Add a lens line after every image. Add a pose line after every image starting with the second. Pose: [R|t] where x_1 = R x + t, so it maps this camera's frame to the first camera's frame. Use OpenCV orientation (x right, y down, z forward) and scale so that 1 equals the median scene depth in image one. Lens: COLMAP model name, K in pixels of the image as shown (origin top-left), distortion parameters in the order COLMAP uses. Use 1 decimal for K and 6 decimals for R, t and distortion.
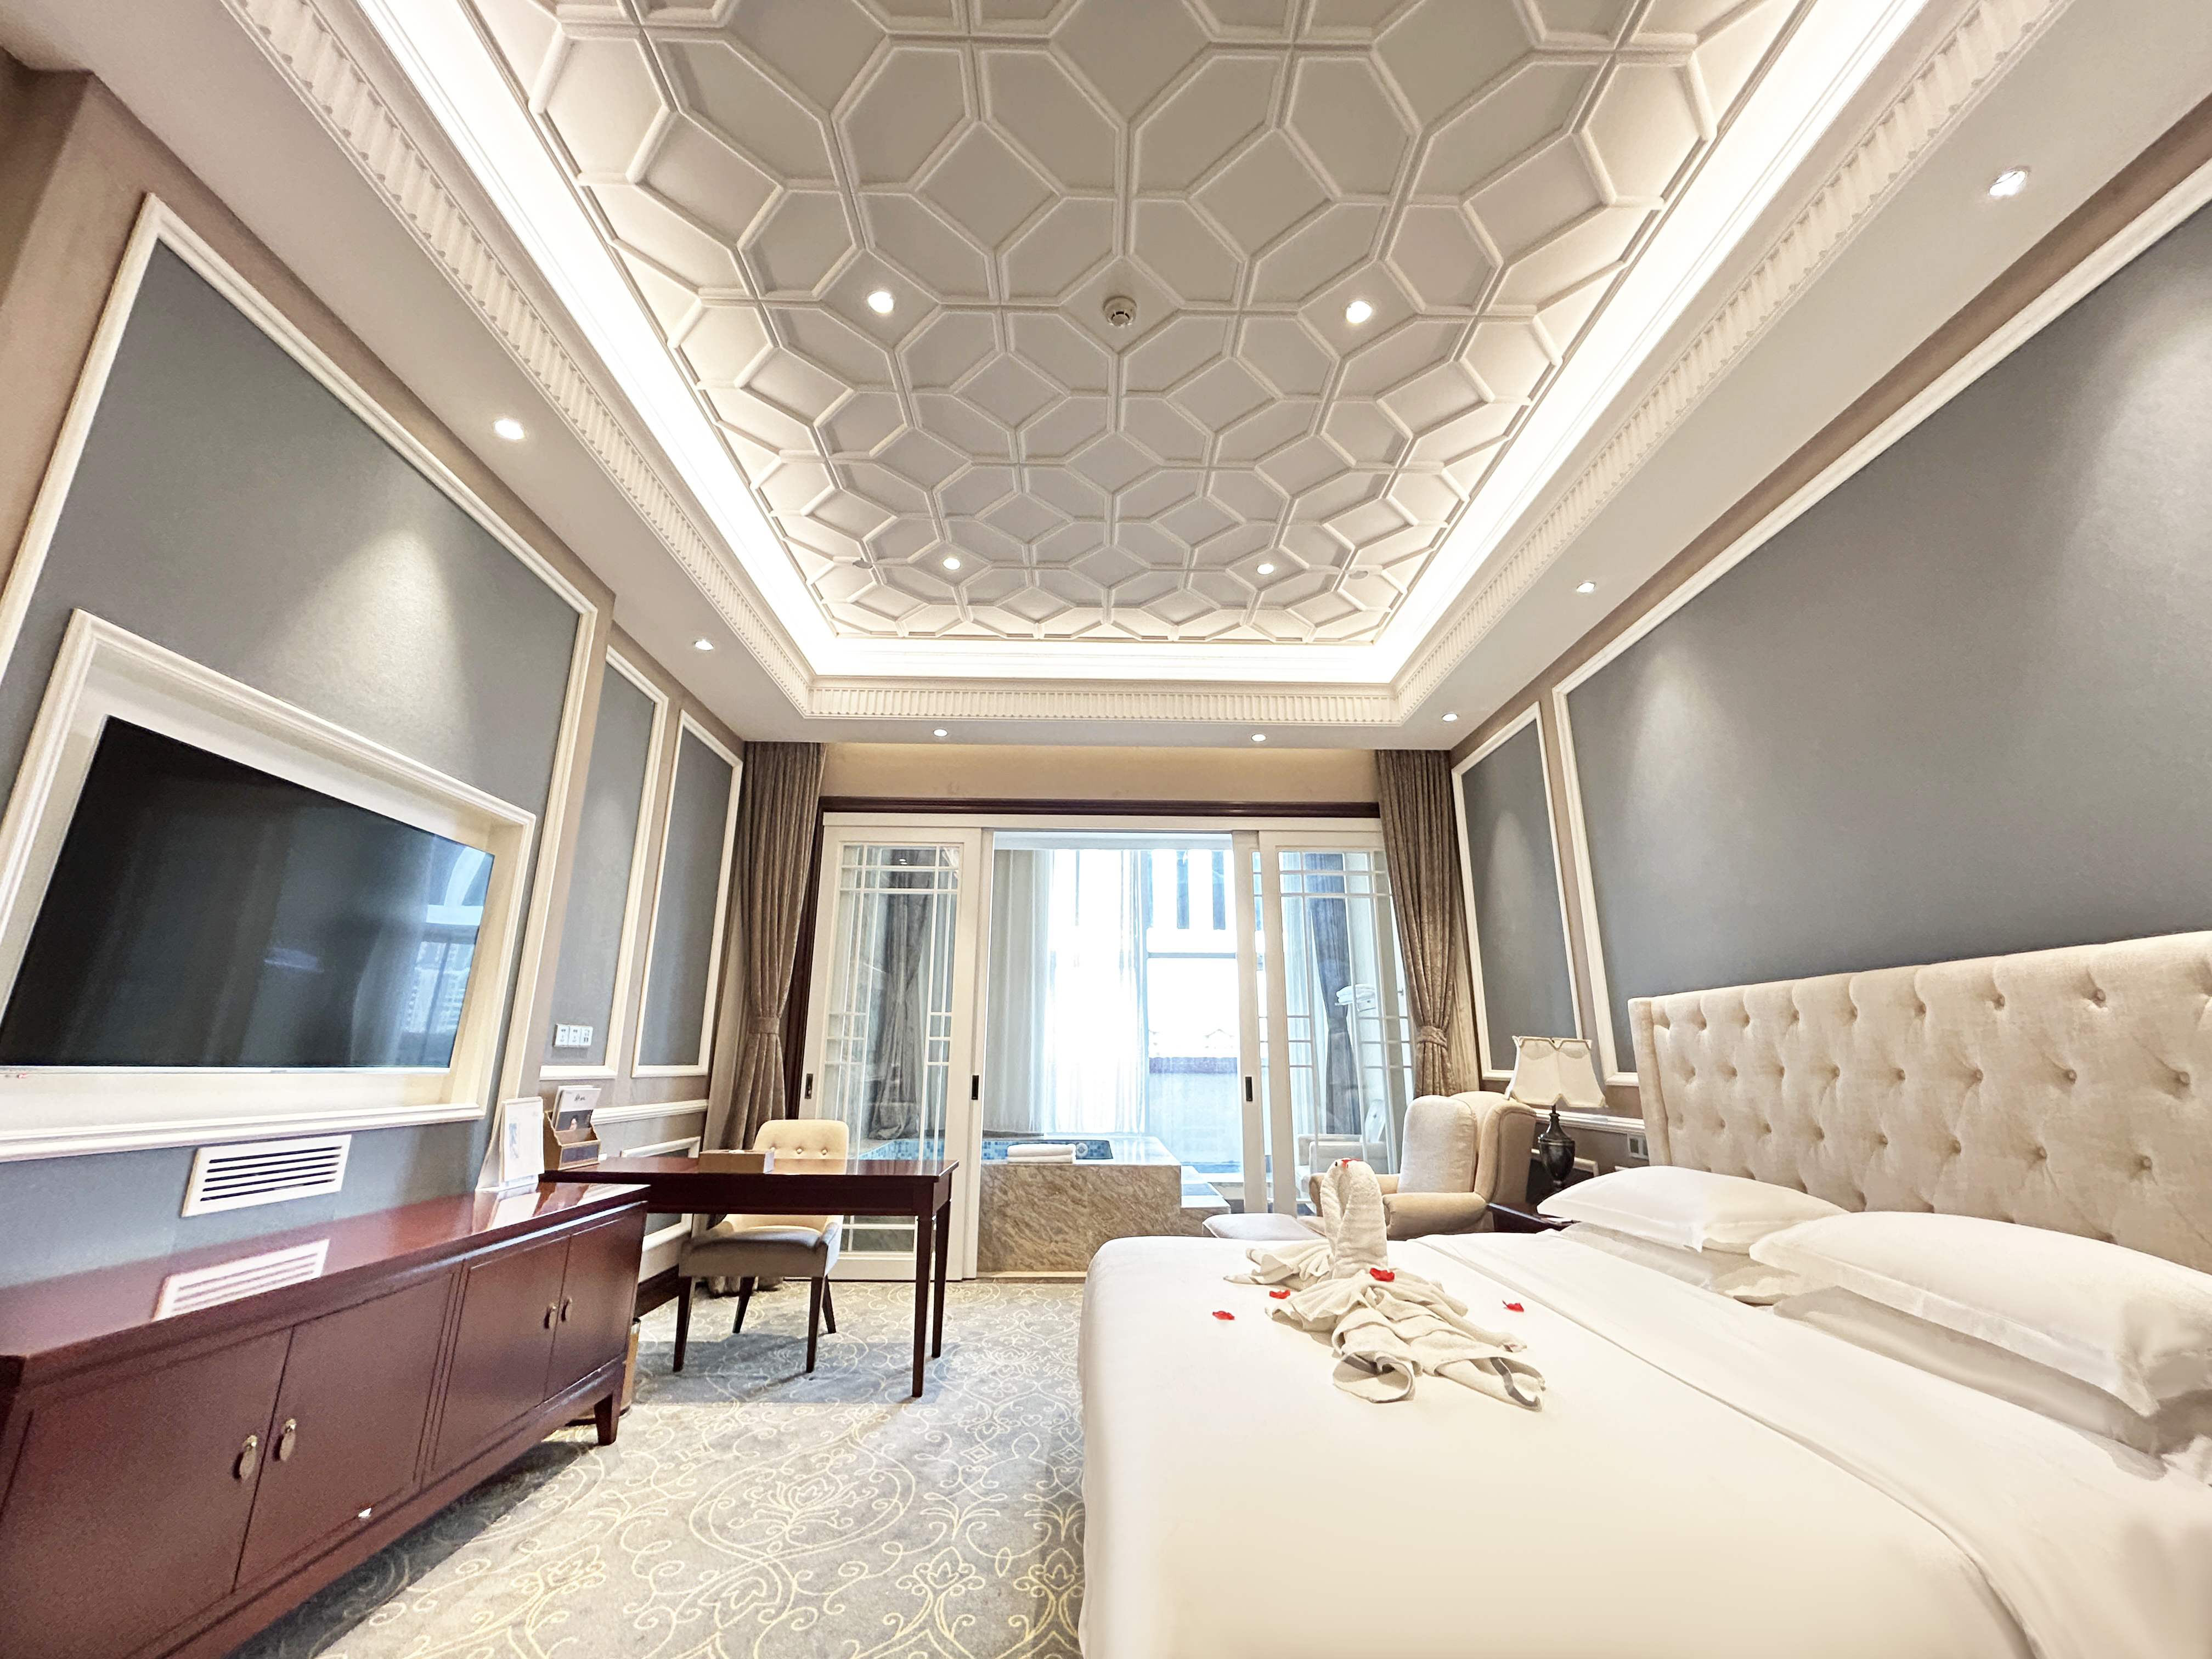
lens RADIAL K [[897.5, 0, 1102.6], [0, 897.5, 825.8], [0, 0, 1]] dist [-0.004346, 0.004055]
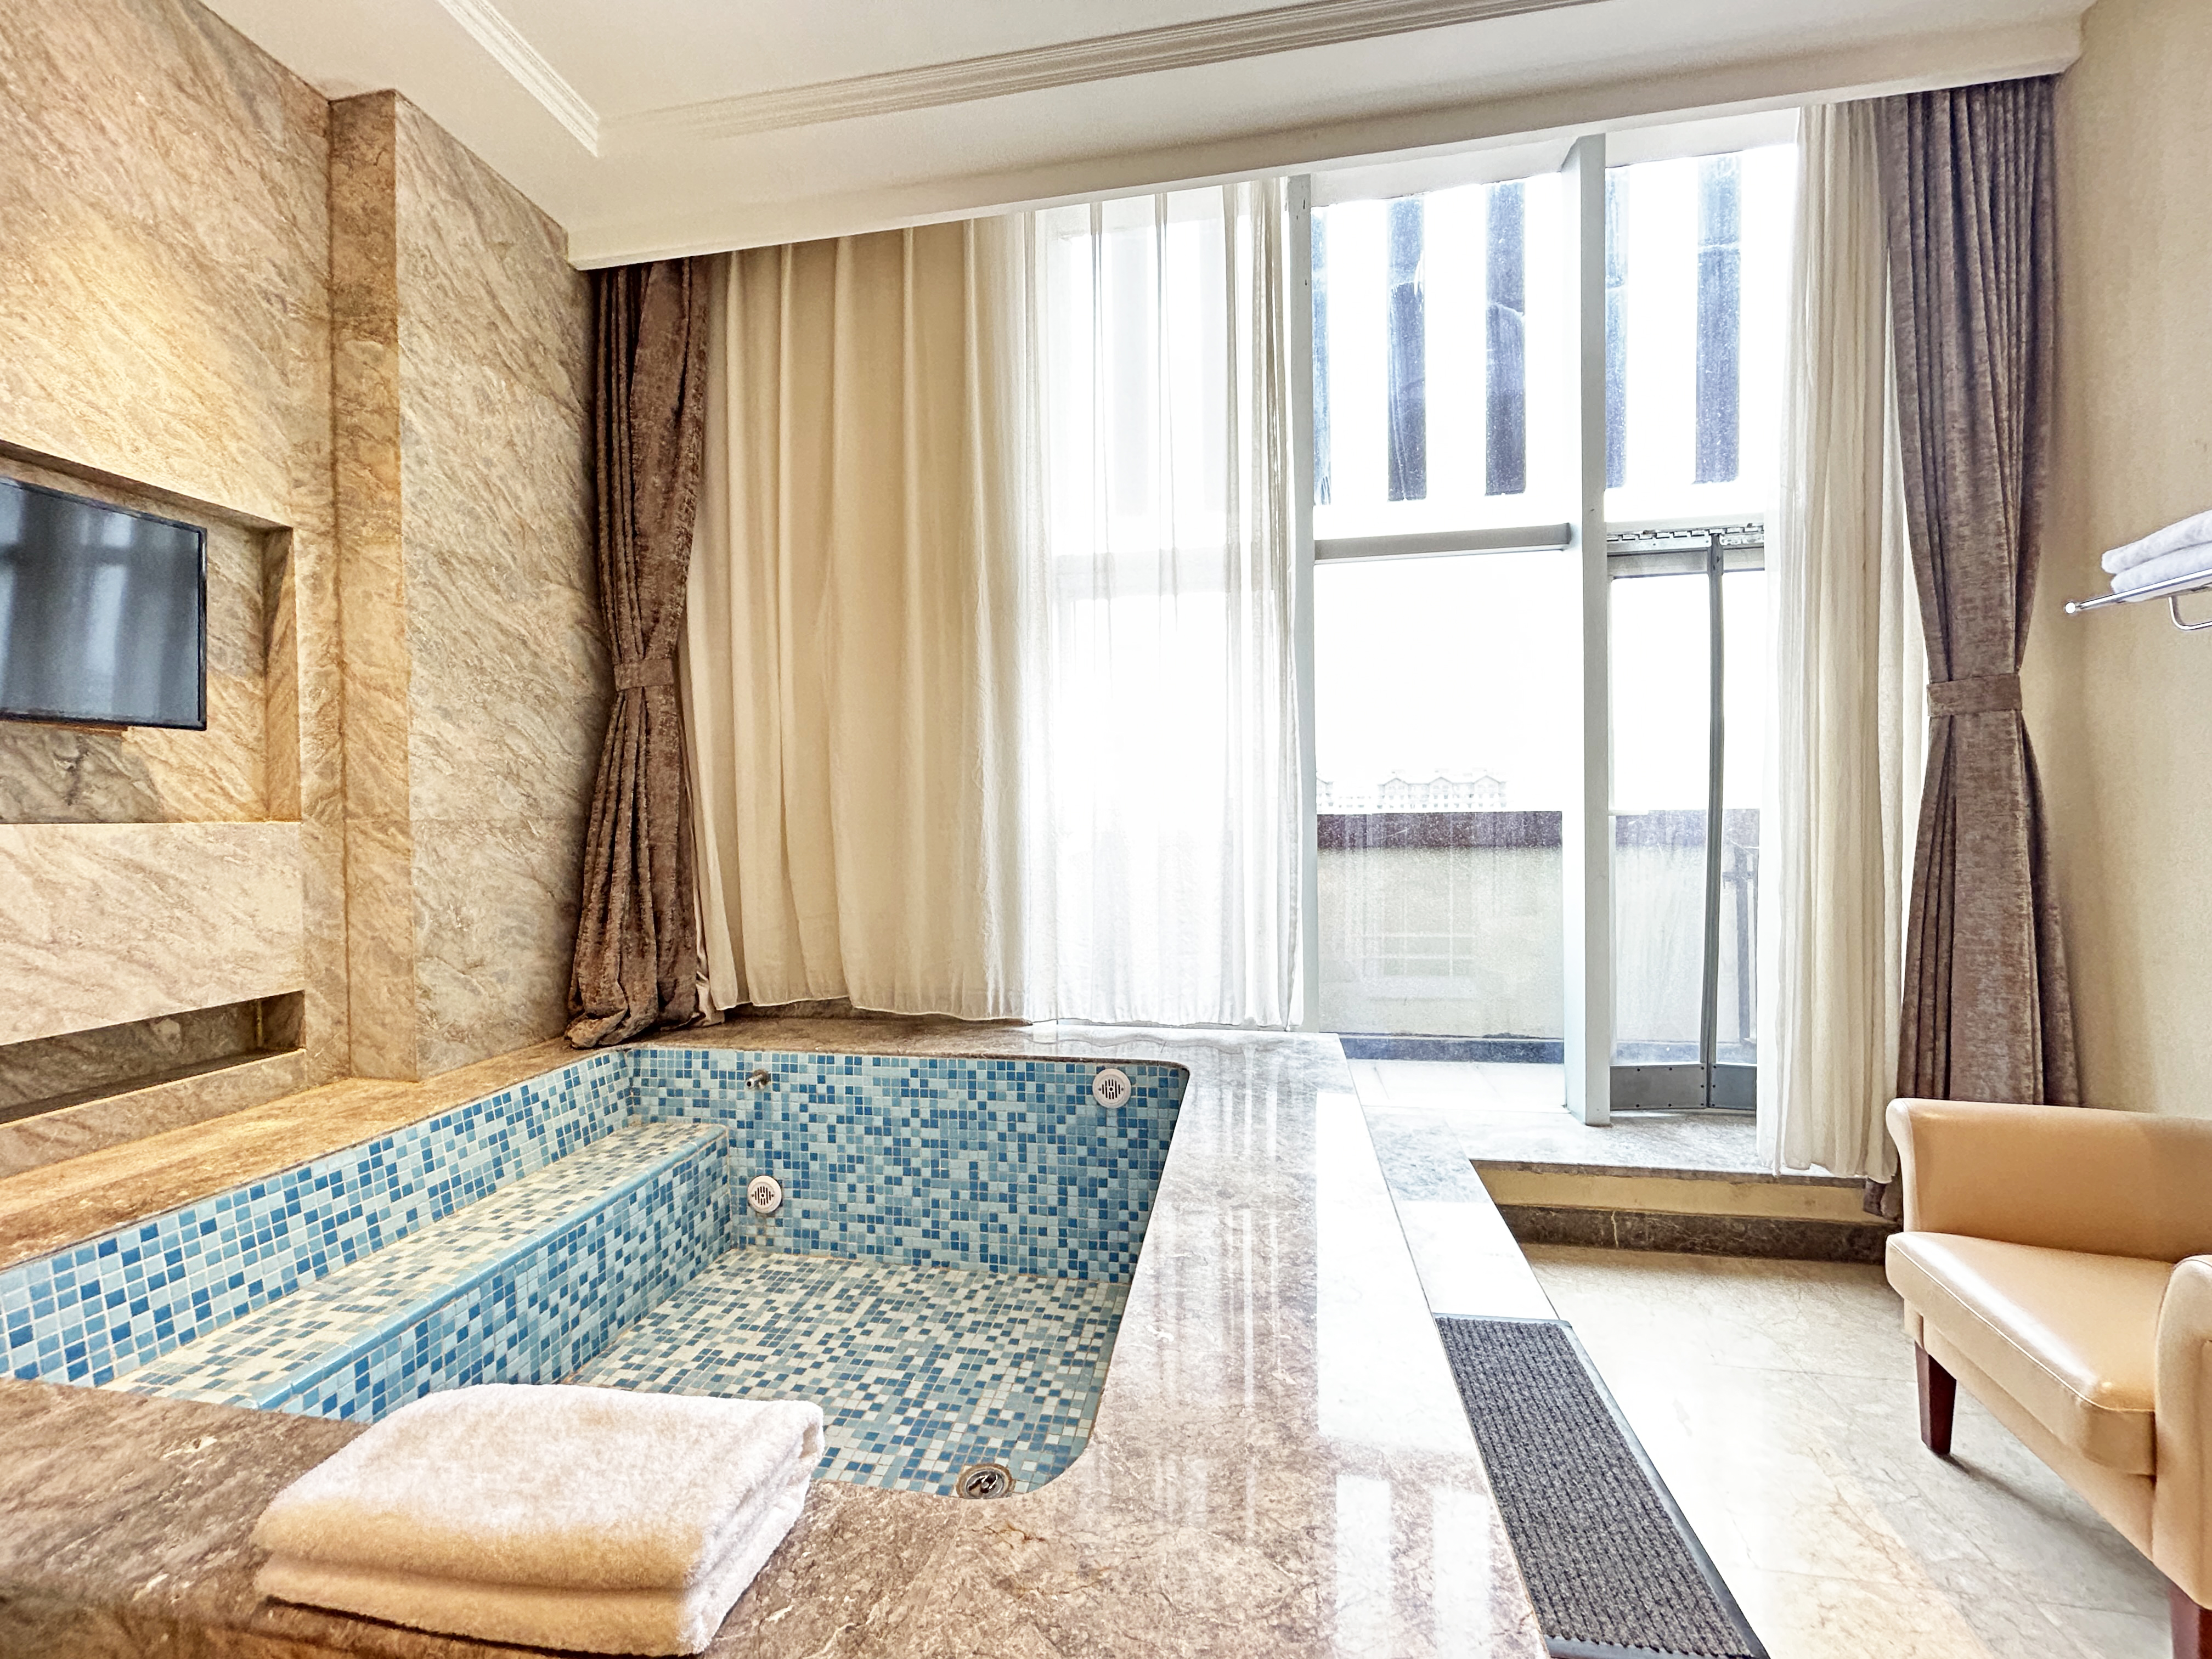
lens RADIAL K [[897.5, 0, 1102.6], [0, 897.5, 825.8], [0, 0, 1]] dist [-0.004346, 0.004055]
pose [[0.982940, -0.009407, -0.183686, 0.058765], [0.059667, 0.960987, 0.270080, 0.274482], [0.173979, -0.276432, 0.945154, 1.123003]]
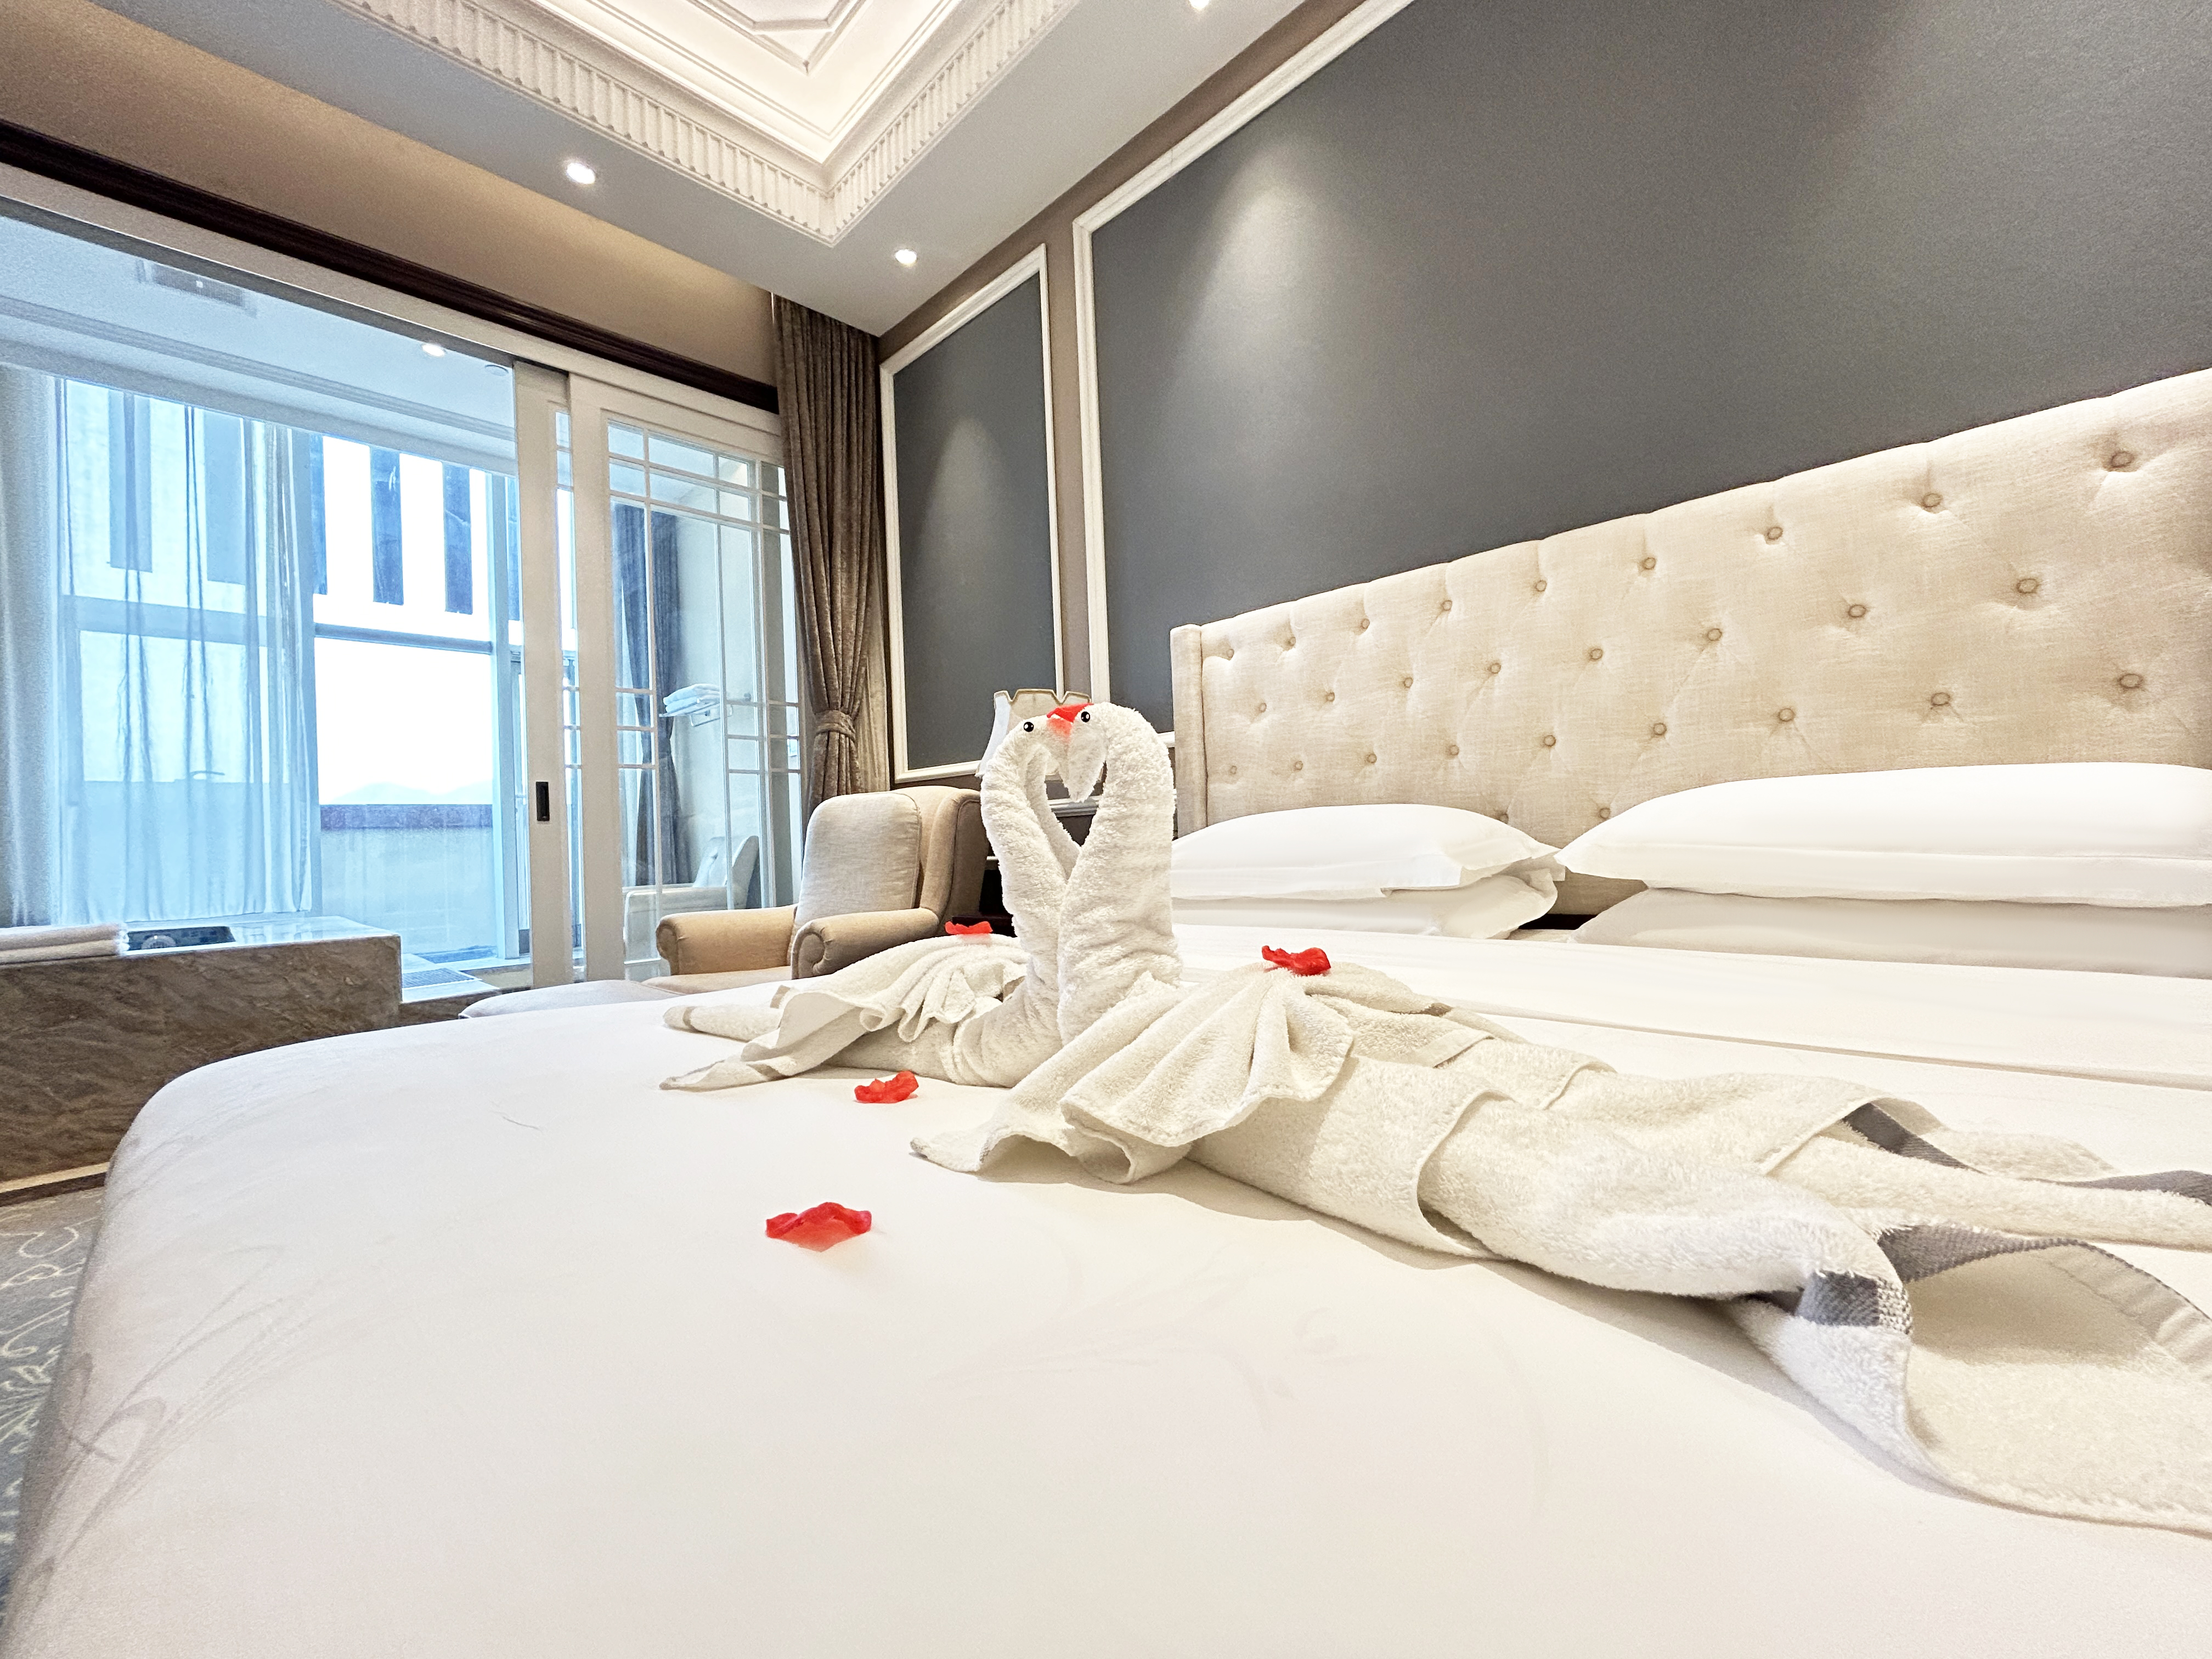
lens RADIAL K [[897.5, 0, 1102.6], [0, 897.5, 825.8], [0, 0, 1]] dist [-0.004346, 0.004055]
pose [[0.715739, -0.020766, 0.698059, 0.012832], [-0.137672, 0.975747, 0.170187, 0.181632], [-0.684663, -0.217913, 0.695522, 0.371137]]
